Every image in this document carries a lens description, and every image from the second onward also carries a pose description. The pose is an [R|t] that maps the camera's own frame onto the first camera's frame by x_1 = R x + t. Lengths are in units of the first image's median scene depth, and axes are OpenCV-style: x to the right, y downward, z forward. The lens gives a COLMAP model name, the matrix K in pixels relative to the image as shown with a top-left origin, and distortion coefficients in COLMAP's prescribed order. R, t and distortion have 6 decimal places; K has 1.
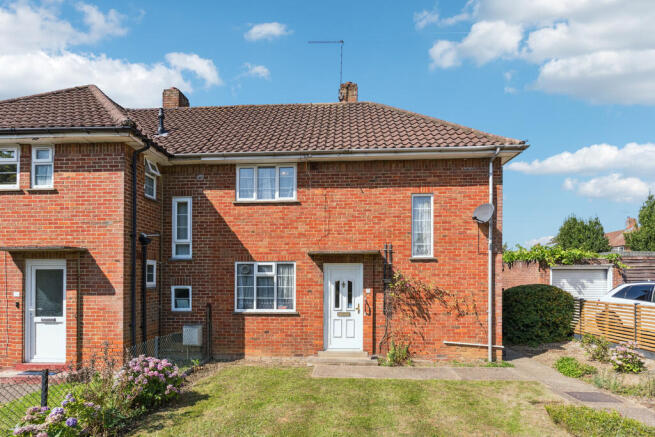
lens RADIAL K [[357.0, 0, 327.3], [0, 357.0, 245.0], [0, 0, 1]] dist [-0.003744, -0.000513]
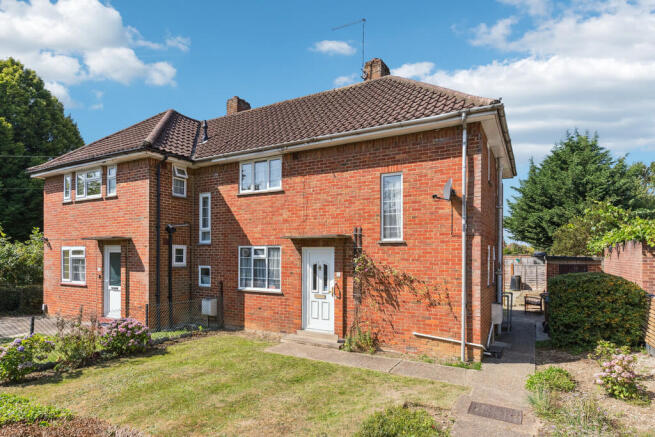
lens RADIAL K [[379.1, 0, 327.4], [0, 379.1, 219.1], [0, 0, 1]] dist [-0.003244, 0.000797]
pose [[0.891625, -0.035358, -0.451393, 0.571985], [0.032176, 0.999374, -0.014725, -0.012768], [0.451630, -0.001395, 0.892204, 0.032335]]
